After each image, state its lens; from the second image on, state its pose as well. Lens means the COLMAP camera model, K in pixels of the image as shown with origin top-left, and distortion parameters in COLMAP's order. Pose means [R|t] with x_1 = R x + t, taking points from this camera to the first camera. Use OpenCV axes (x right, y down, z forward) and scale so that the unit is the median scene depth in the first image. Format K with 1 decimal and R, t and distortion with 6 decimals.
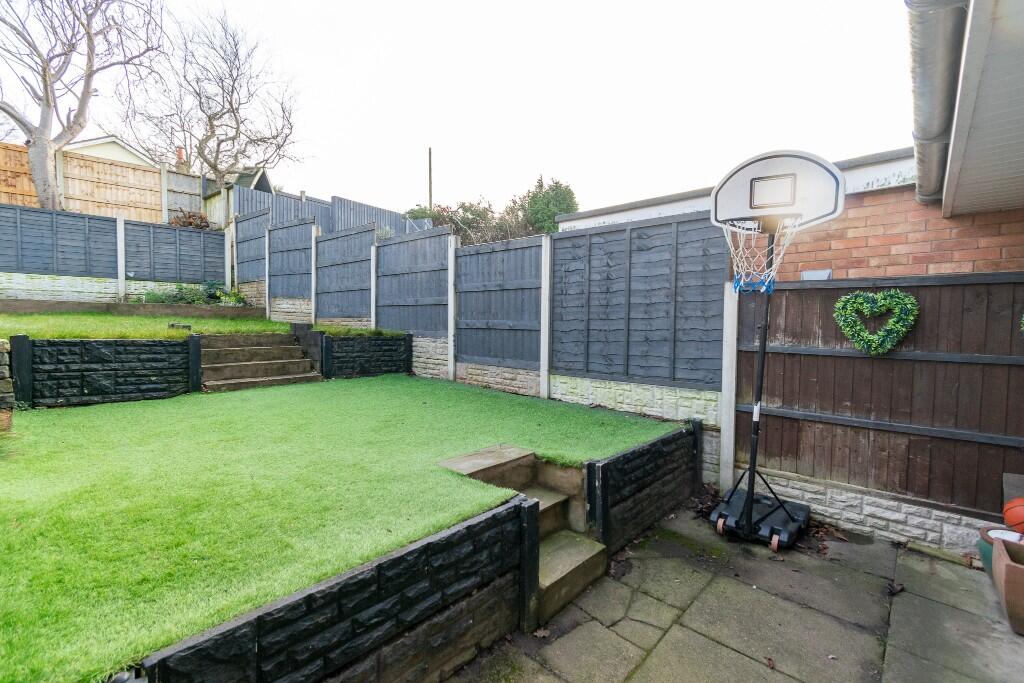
lens RADIAL K [[449.6, 0, 509.9], [0, 449.6, 339.9], [0, 0, 1]] dist [0.001596, -0.002548]
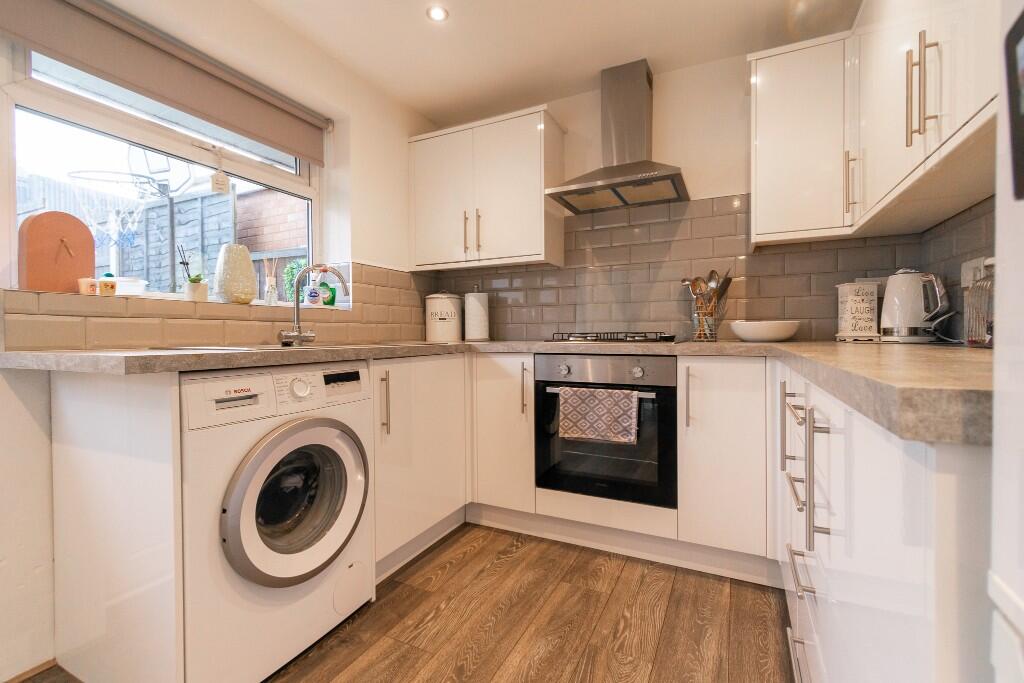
lens RADIAL K [[449.6, 0, 513.4], [0, 449.6, 342.5], [0, 0, 1]] dist [0.001596, -0.002548]
pose [[0.959011, -0.019580, 0.282690, 0.320614], [0.025244, 0.999547, -0.016409, 0.045415], [-0.282241, 0.022873, 0.959071, -0.079044]]
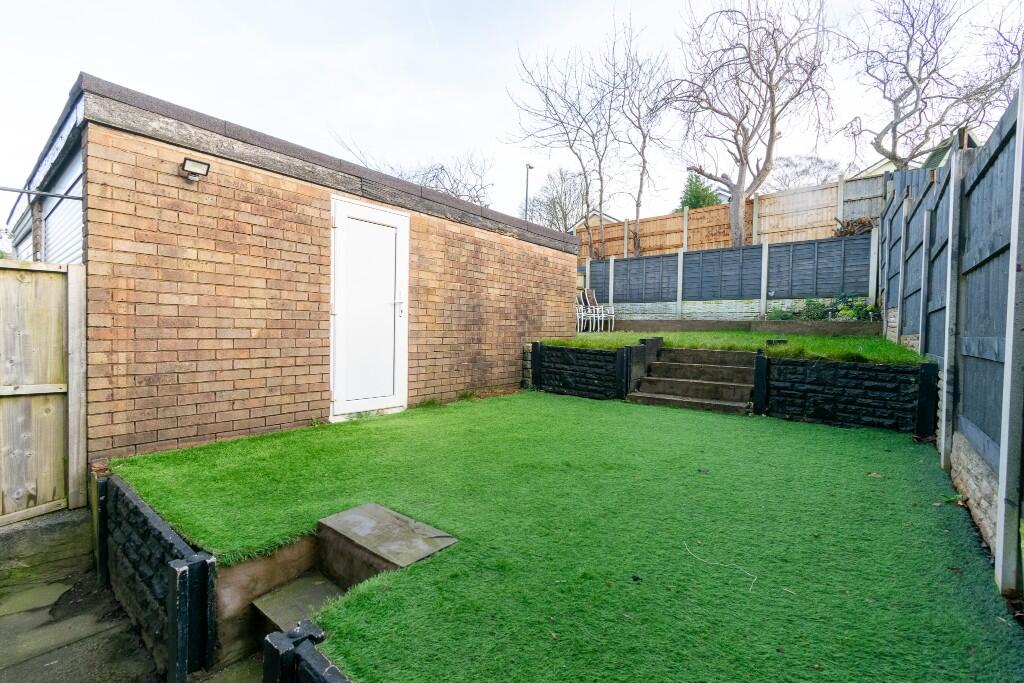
lens RADIAL K [[449.6, 0, 516.9], [0, 449.6, 341.3], [0, 0, 1]] dist [0.001596, -0.002548]
pose [[0.070299, 0.017259, -0.997377, 0.179376], [-0.058867, 0.998180, 0.013124, -0.011602], [0.995788, 0.057790, 0.071187, 0.323042]]
